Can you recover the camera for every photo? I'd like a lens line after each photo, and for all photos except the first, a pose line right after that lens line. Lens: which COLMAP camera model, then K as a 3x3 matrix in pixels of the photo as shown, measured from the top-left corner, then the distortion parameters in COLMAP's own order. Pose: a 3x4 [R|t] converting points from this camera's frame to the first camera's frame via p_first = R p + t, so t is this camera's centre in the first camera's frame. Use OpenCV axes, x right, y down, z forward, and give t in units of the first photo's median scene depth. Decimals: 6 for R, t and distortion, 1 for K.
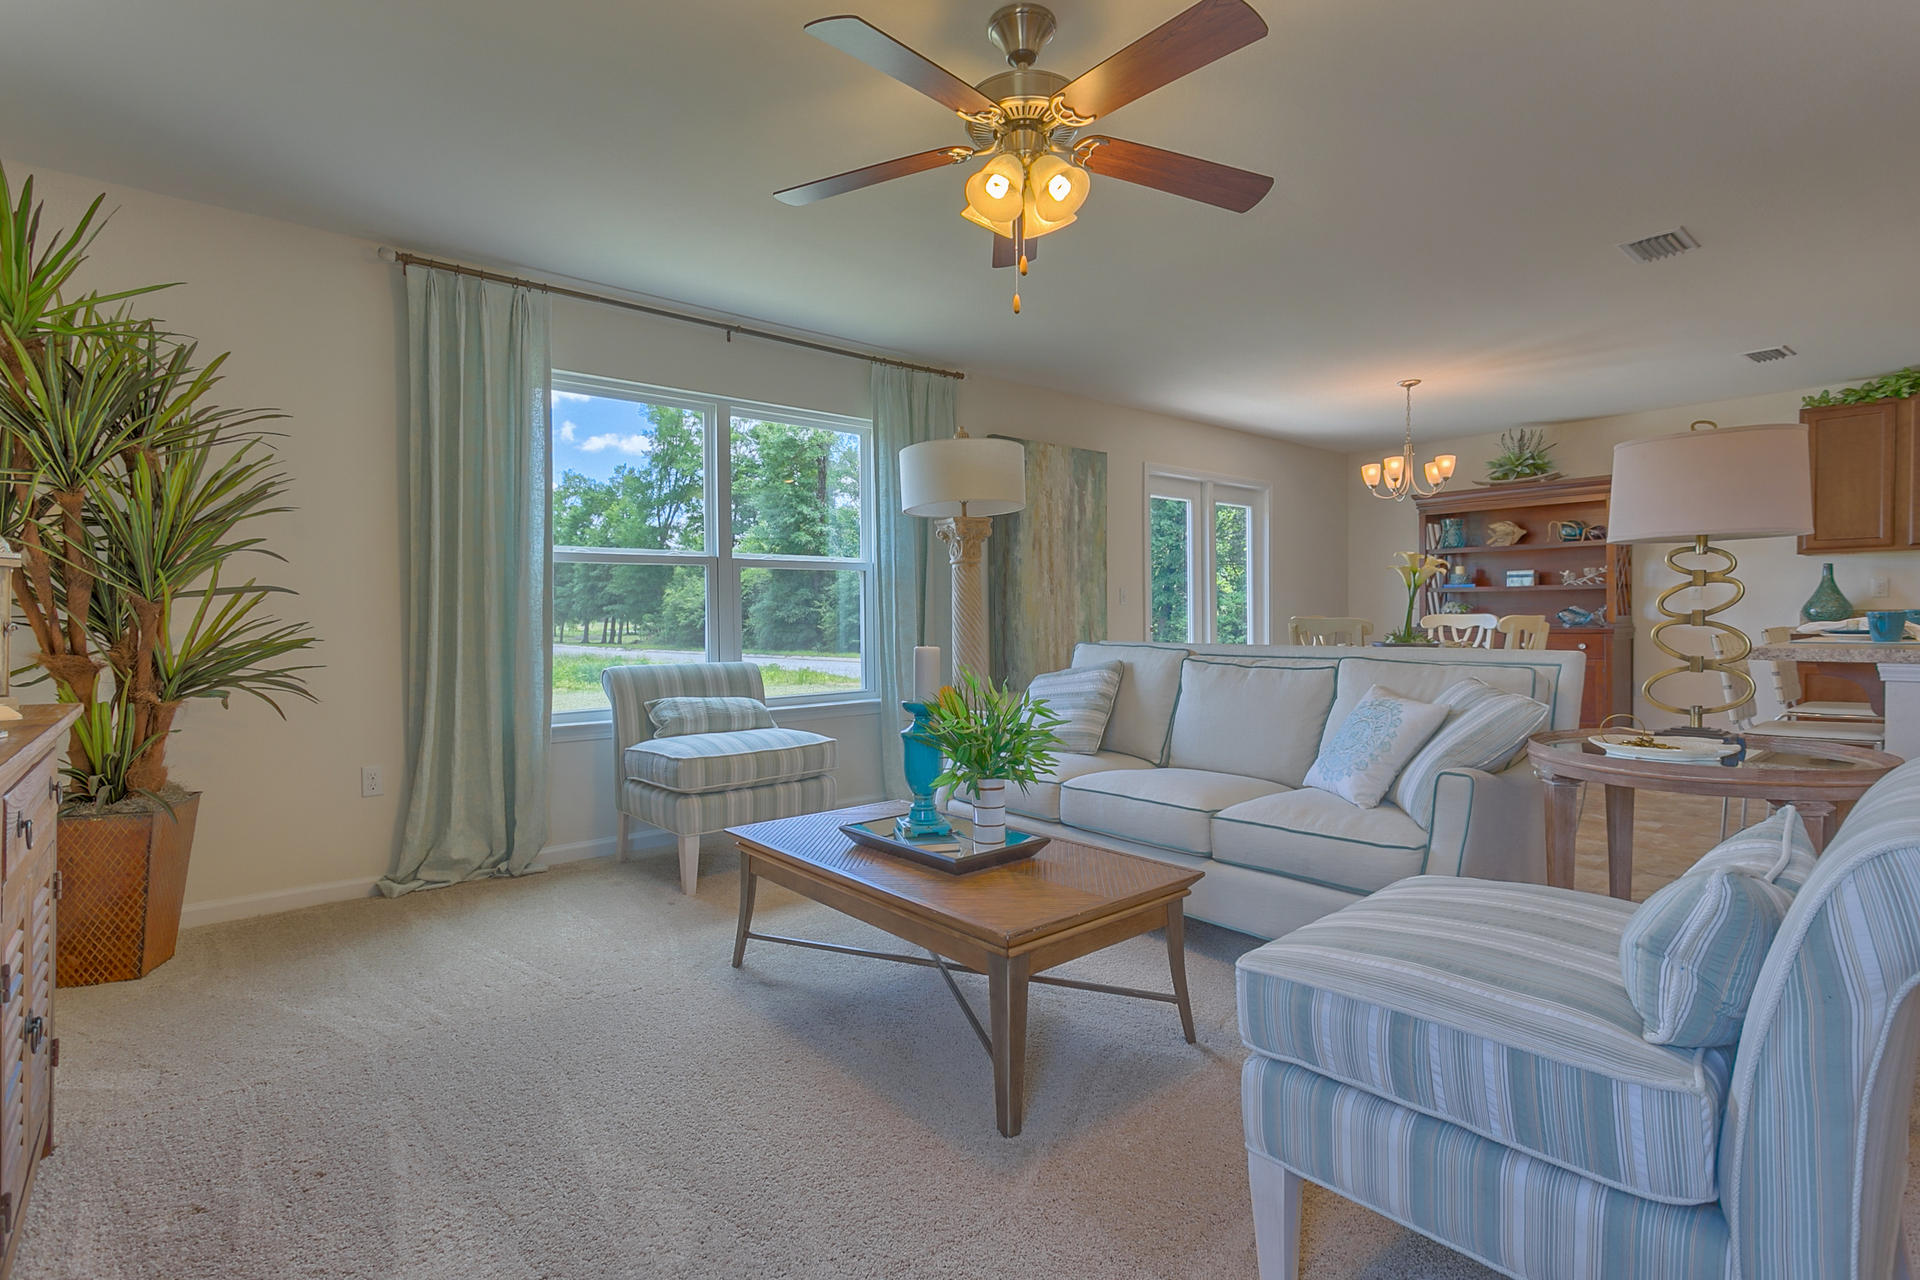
lens RADIAL K [[913.6, 0, 949.9], [0, 913.6, 640.0], [0, 0, 1]] dist [-0.003933, 0.003751]
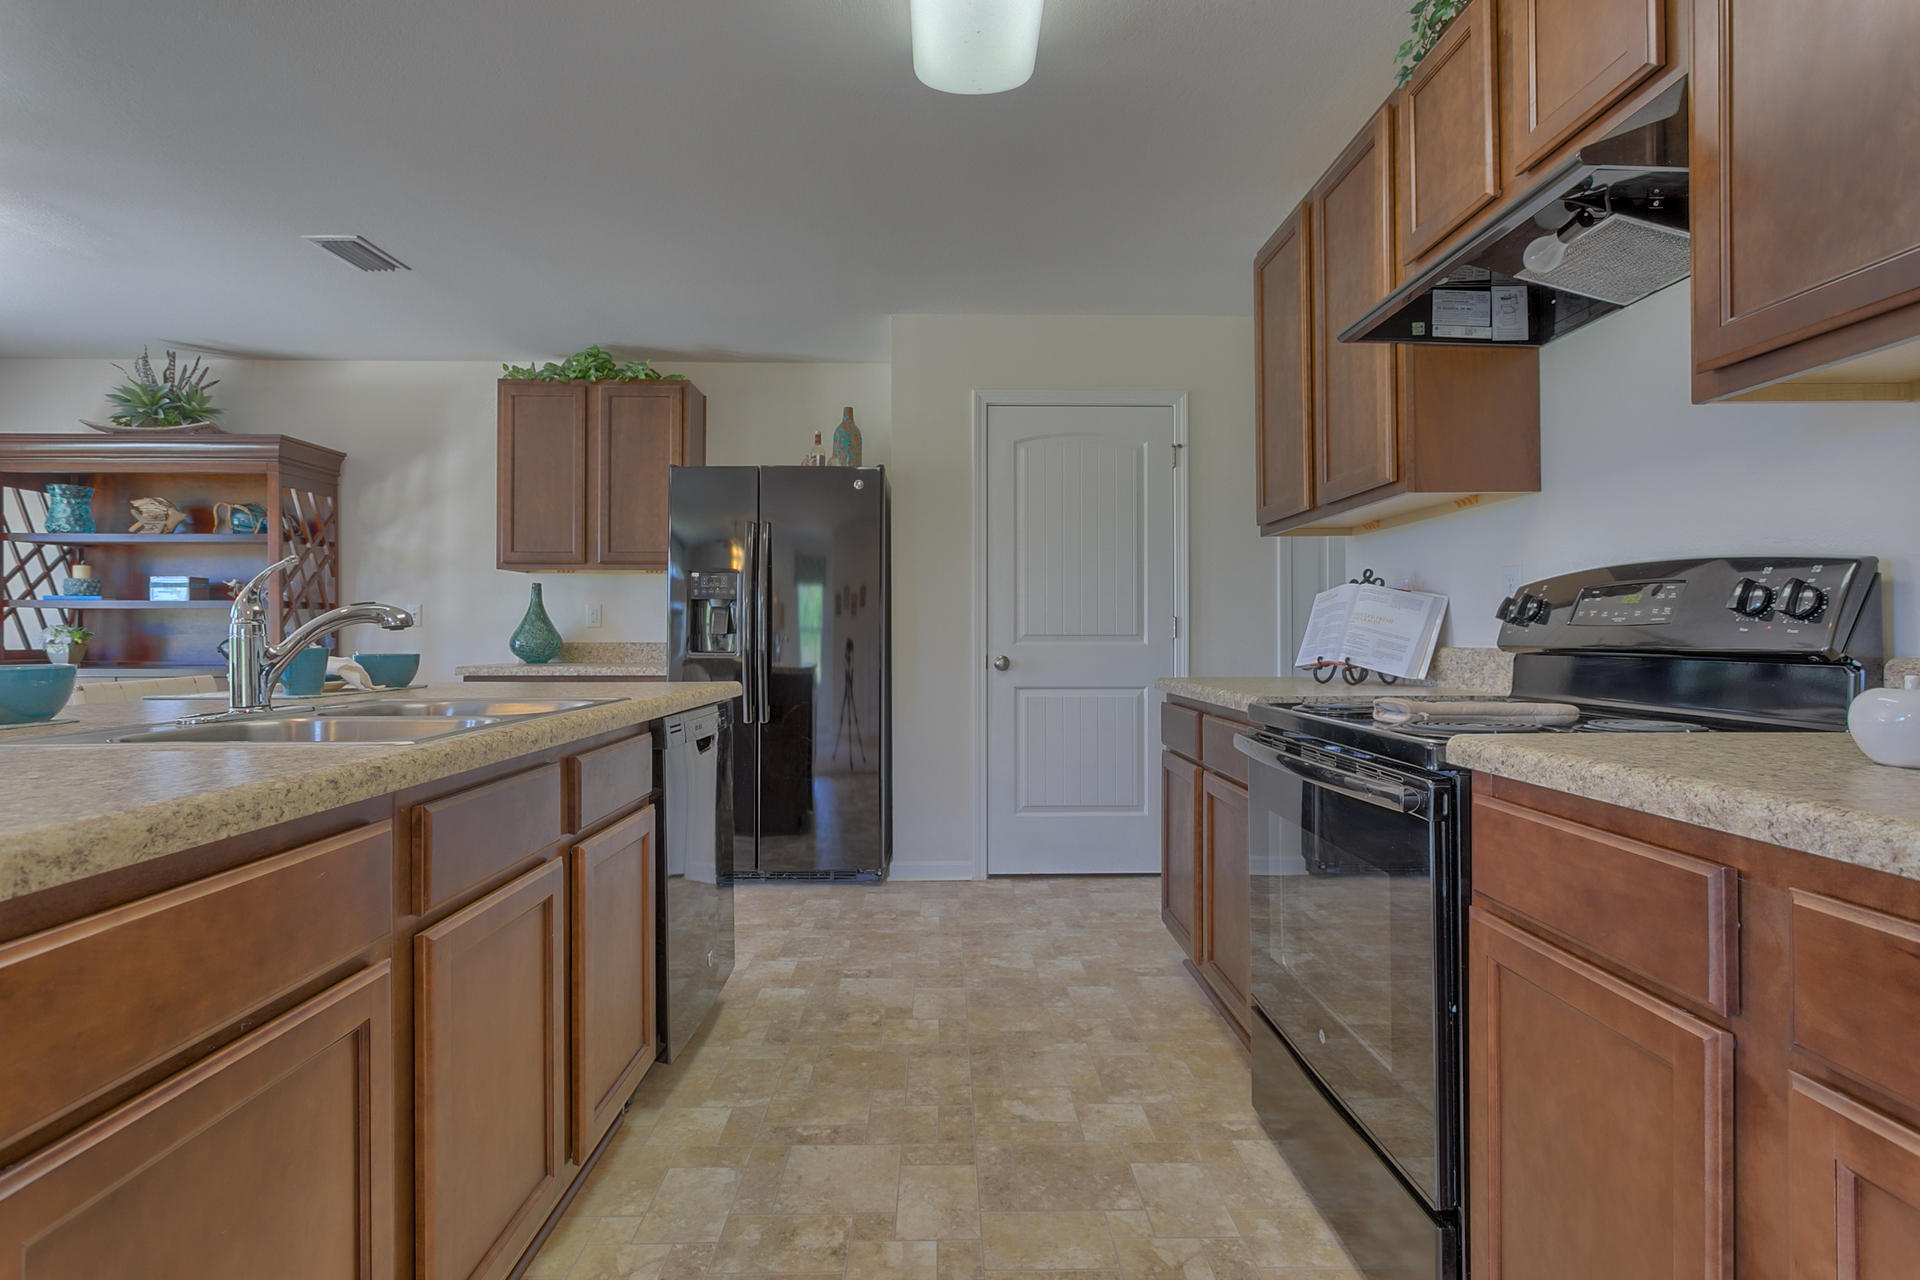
lens RADIAL K [[913.6, 0, 957.1], [0, 913.6, 634.4], [0, 0, 1]] dist [-0.003933, 0.003751]
pose [[0.631674, 0.010976, 0.775157, 0.584953], [0.016091, 0.999499, -0.027265, -0.012912], [-0.775067, 0.029695, 0.631181, 0.229837]]
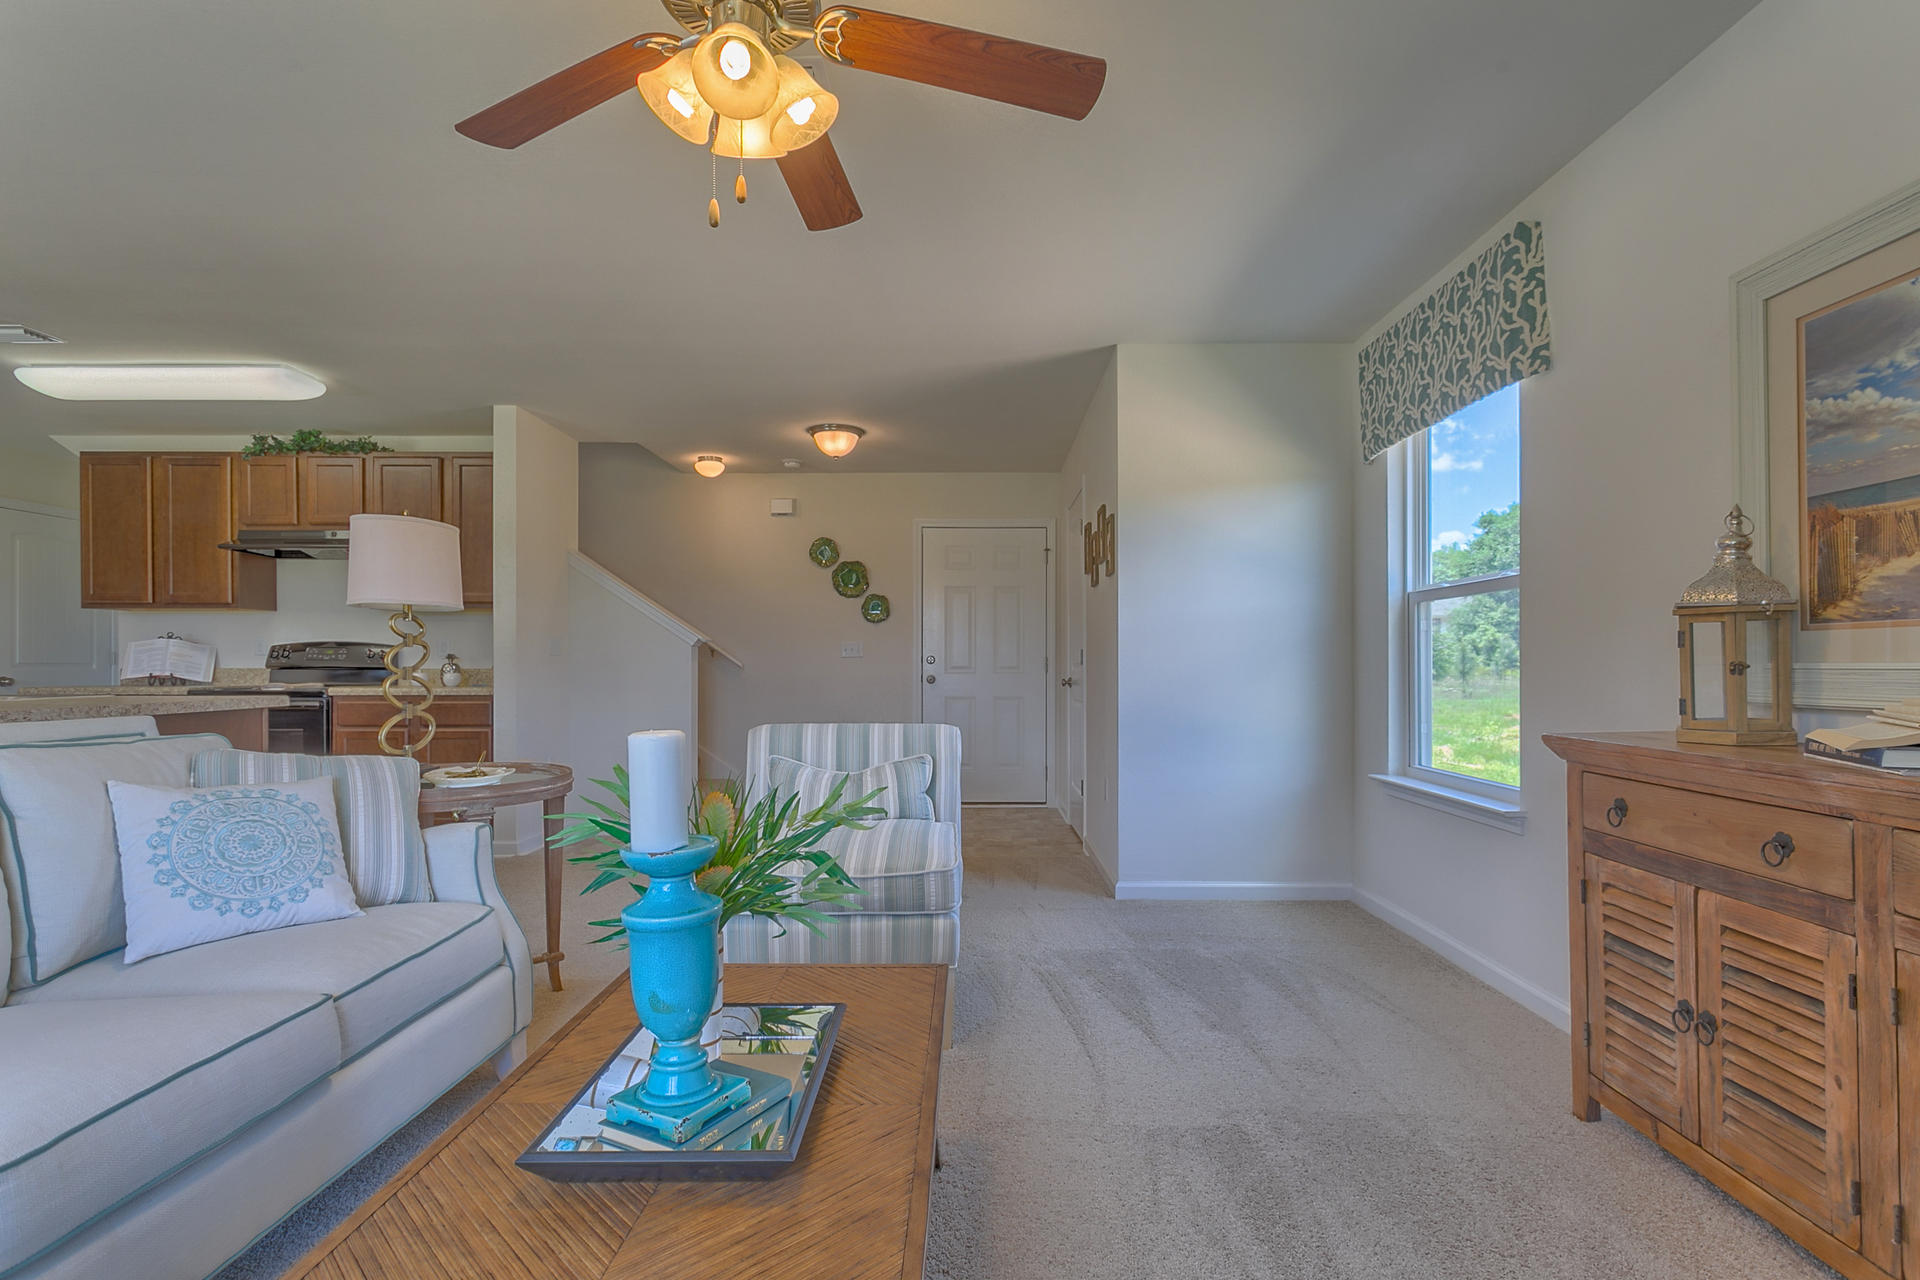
lens RADIAL K [[913.6, 0, 974.5], [0, 913.6, 661.2], [0, 0, 1]] dist [-0.003933, 0.003751]
pose [[-0.766751, 0.011379, 0.641843, -0.199318], [0.025257, 0.999603, 0.012451, -0.013621], [-0.641447, 0.025758, -0.766735, 0.547316]]
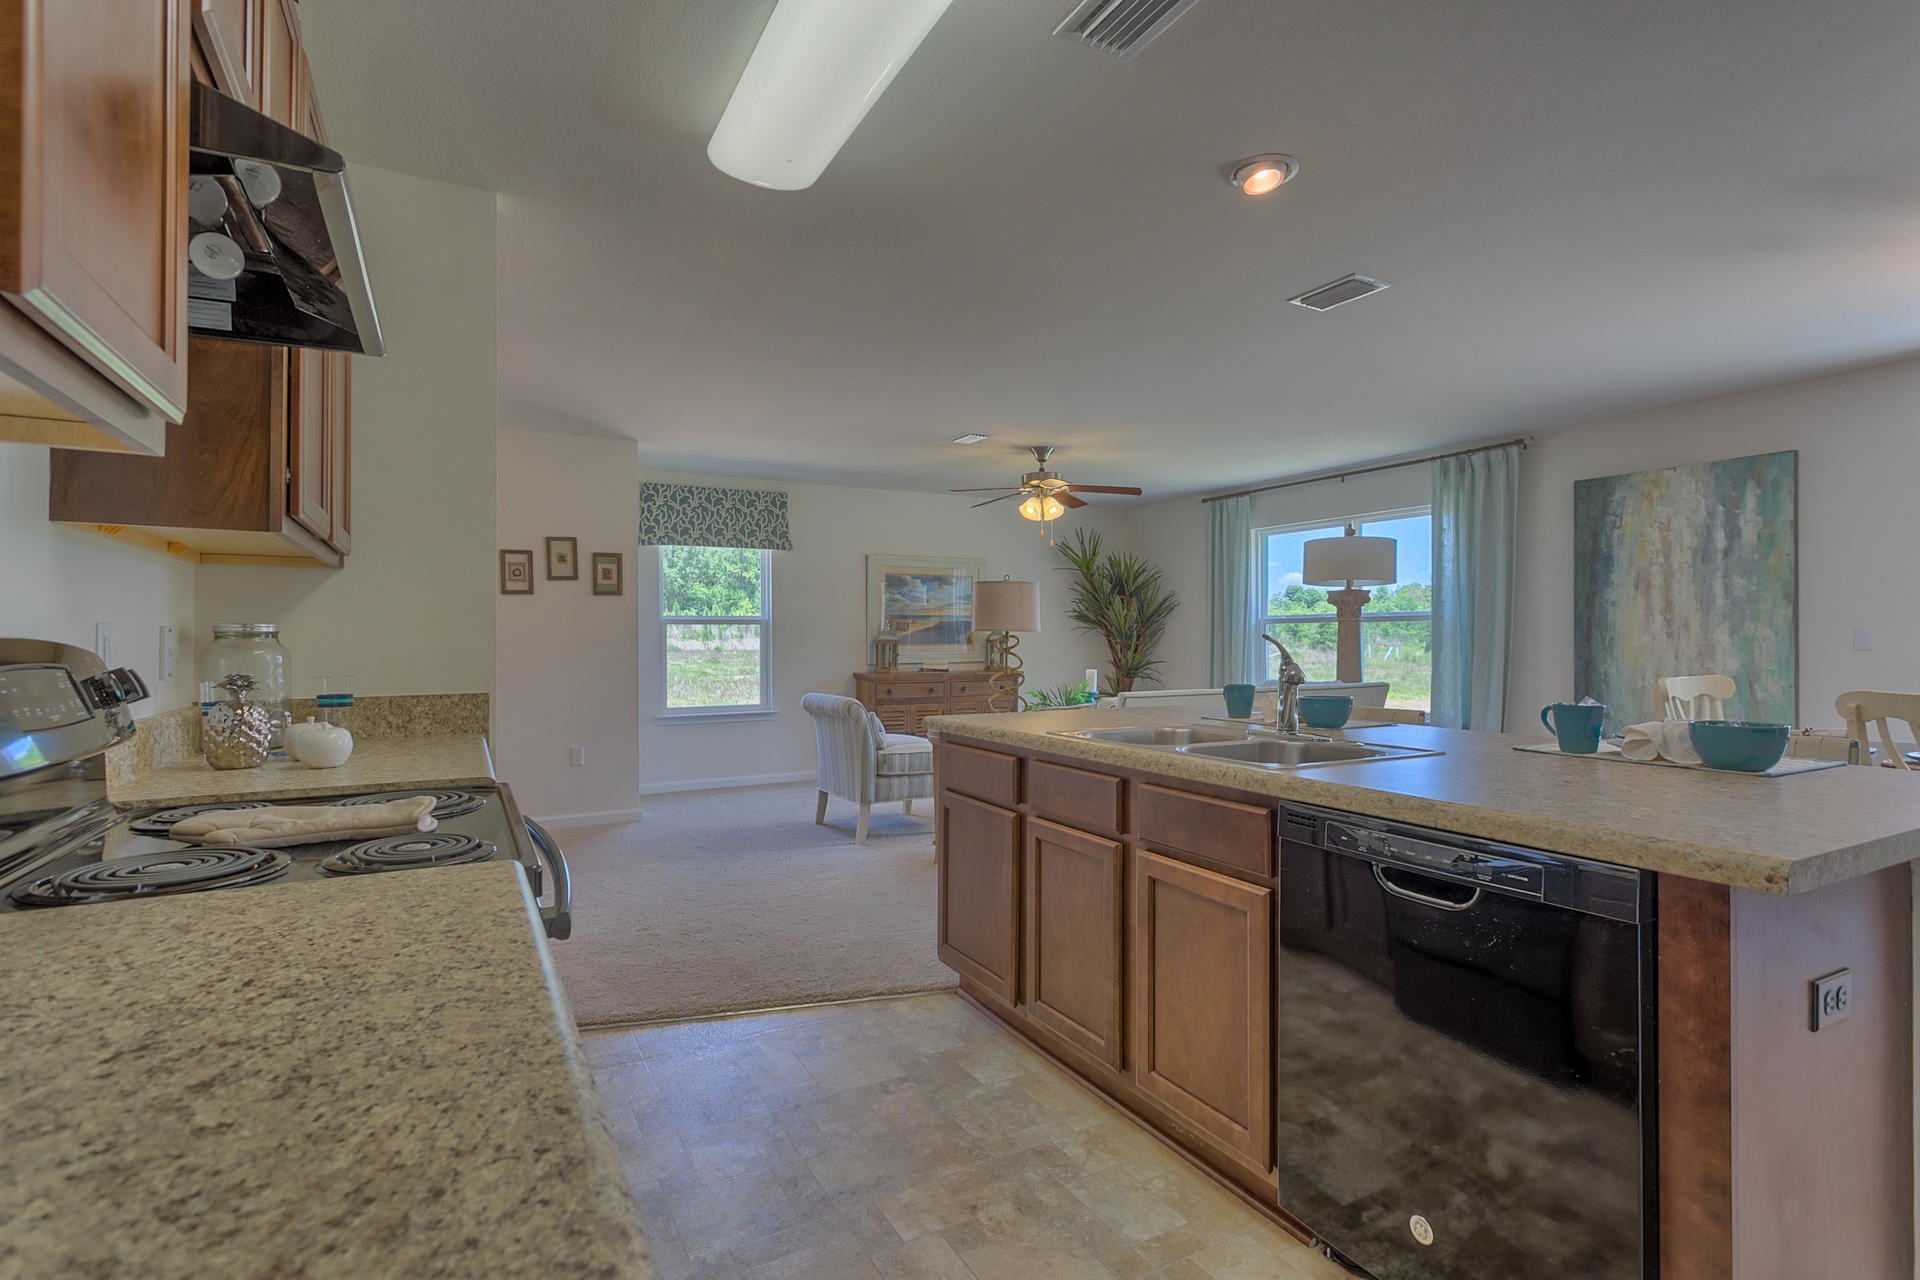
lens RADIAL K [[913.6, 0, 962.4], [0, 913.6, 632.1], [0, 0, 1]] dist [-0.003933, 0.003751]
pose [[-0.193924, 0.003793, -0.981009, 1.097238], [-0.022018, 0.999724, 0.008218, -0.047512], [0.980769, 0.023194, -0.193787, 0.497325]]
